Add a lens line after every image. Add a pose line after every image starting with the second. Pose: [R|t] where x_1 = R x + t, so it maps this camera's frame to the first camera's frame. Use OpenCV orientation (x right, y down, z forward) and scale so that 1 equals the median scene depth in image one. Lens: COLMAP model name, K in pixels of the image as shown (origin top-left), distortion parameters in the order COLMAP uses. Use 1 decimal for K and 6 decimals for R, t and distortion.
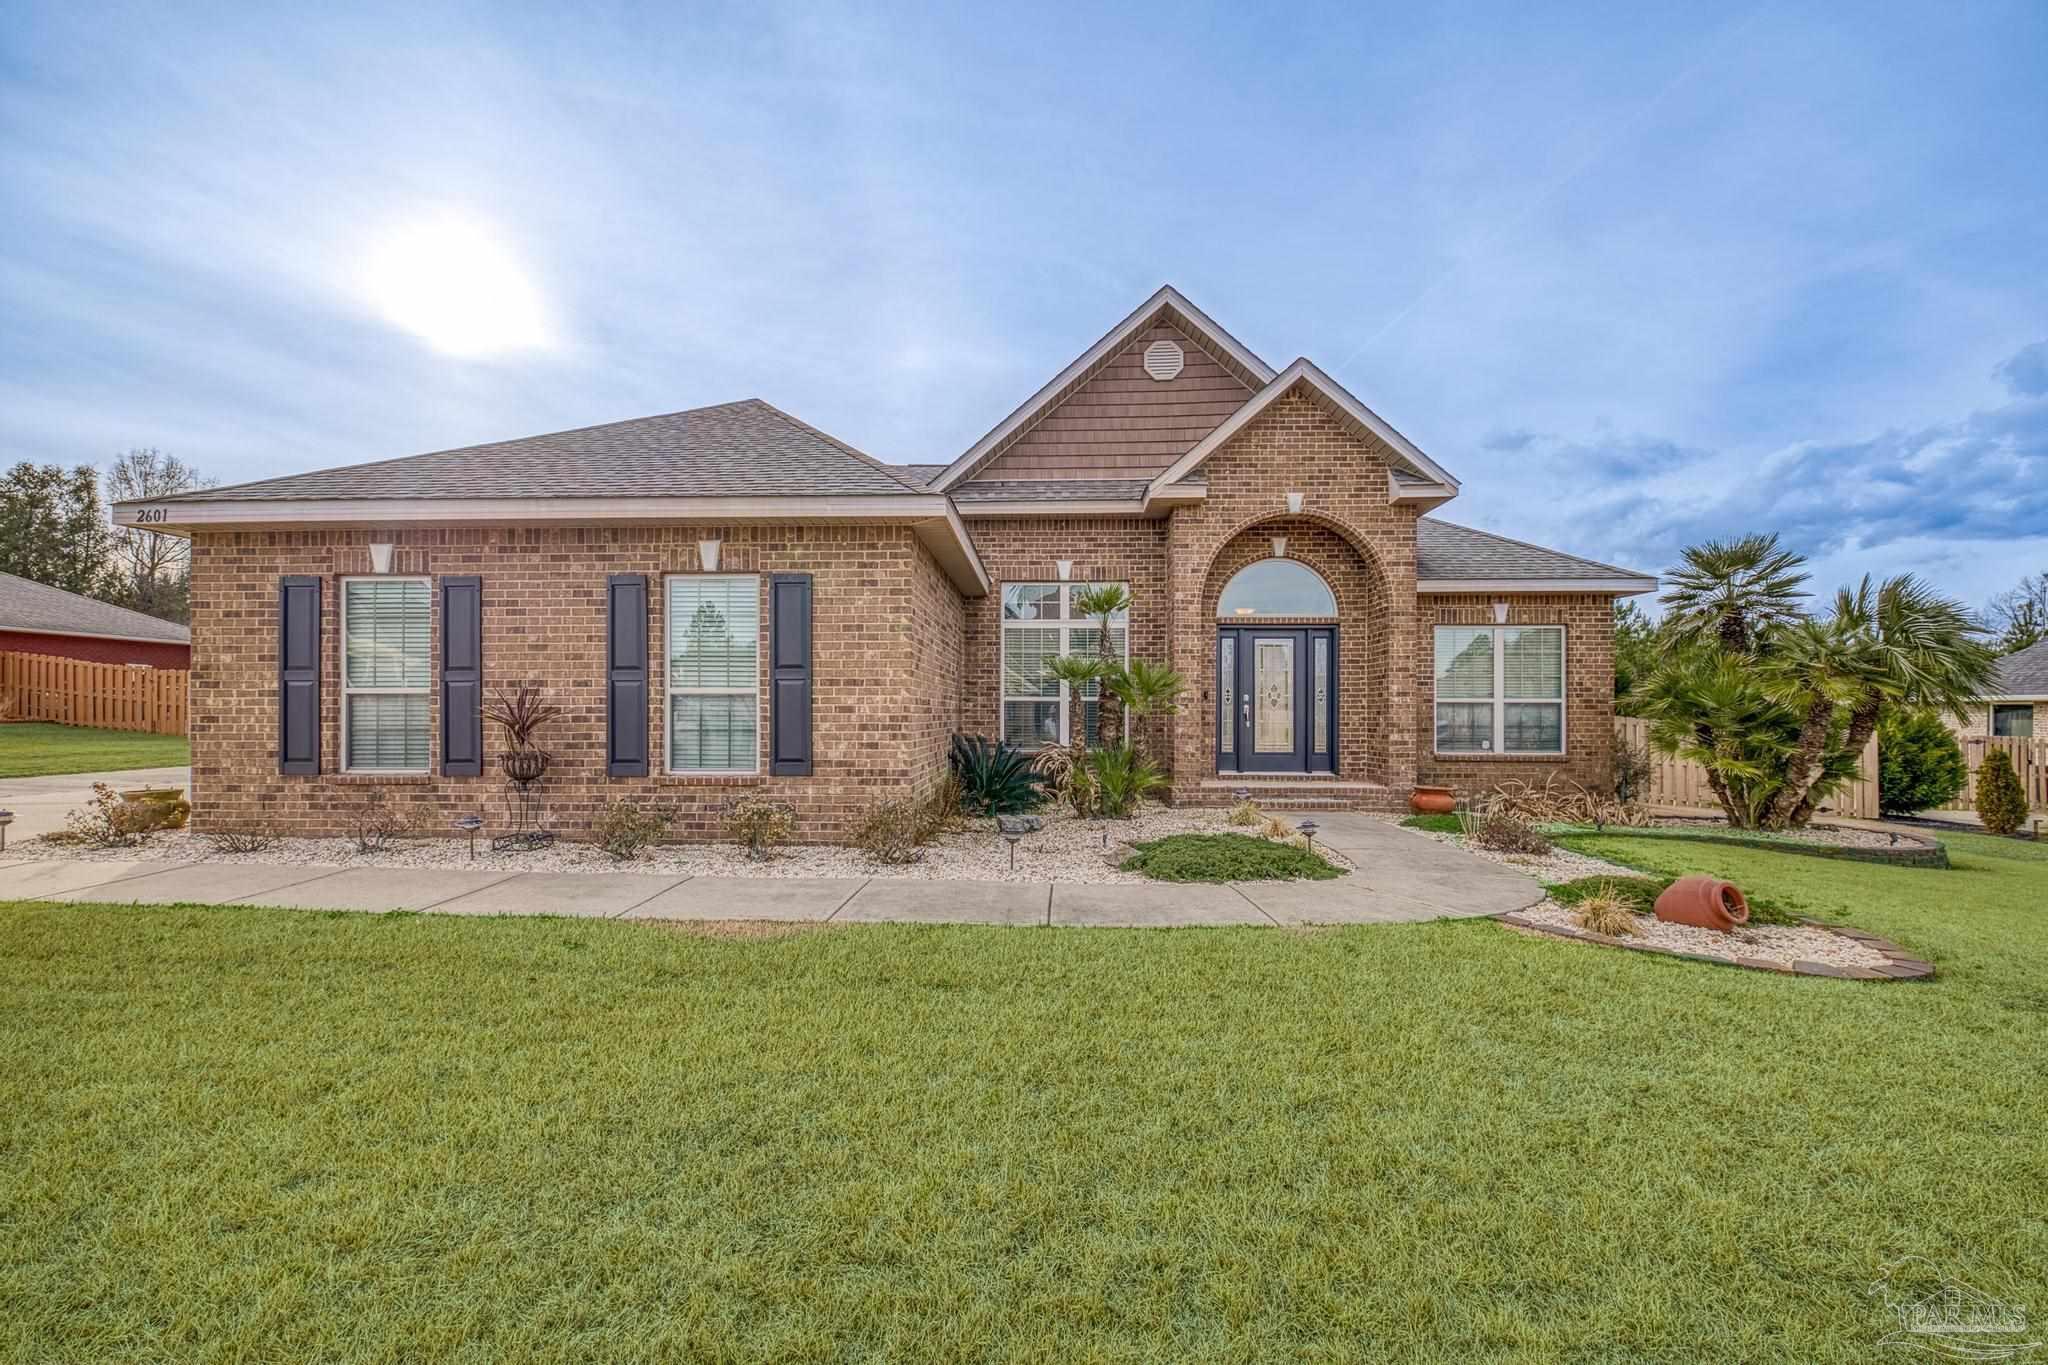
lens RADIAL K [[879.7, 0, 1018.8], [0, 879.7, 710.1], [0, 0, 1]] dist [-0.001129, 0.000429]
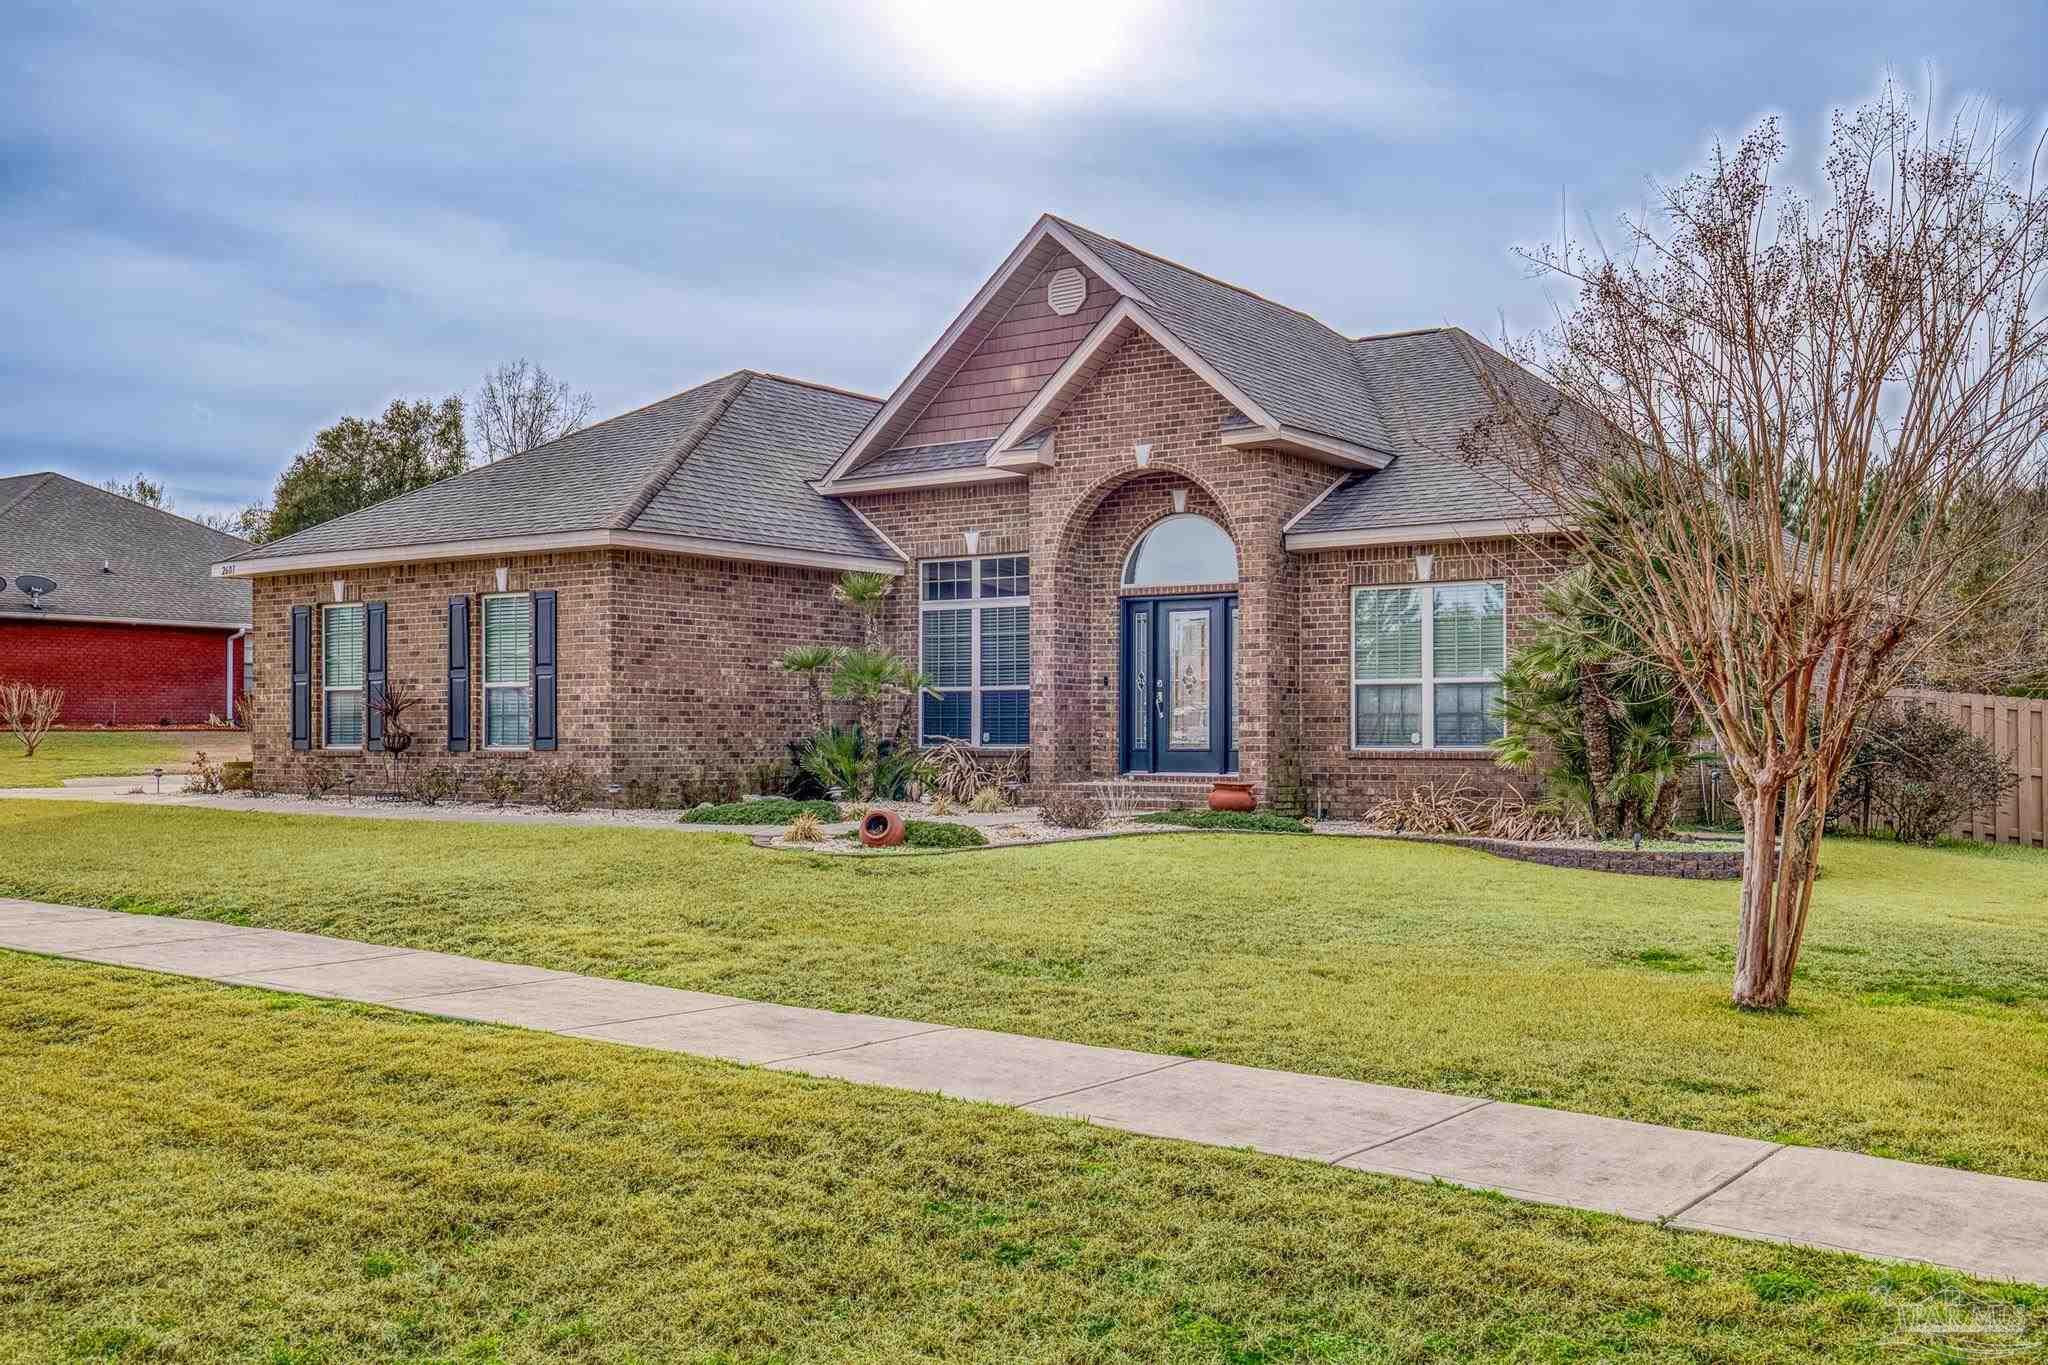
lens RADIAL K [[1976.9, 0, 1020.9], [0, 1976.9, 725.9], [0, 0, 1]] dist [0.016337, 0.010887]
pose [[0.837871, -0.005443, -0.545841, 1.270720], [0.003898, 0.999984, -0.003988, 0.036186], [0.545854, 0.001213, 0.837879, -0.691298]]
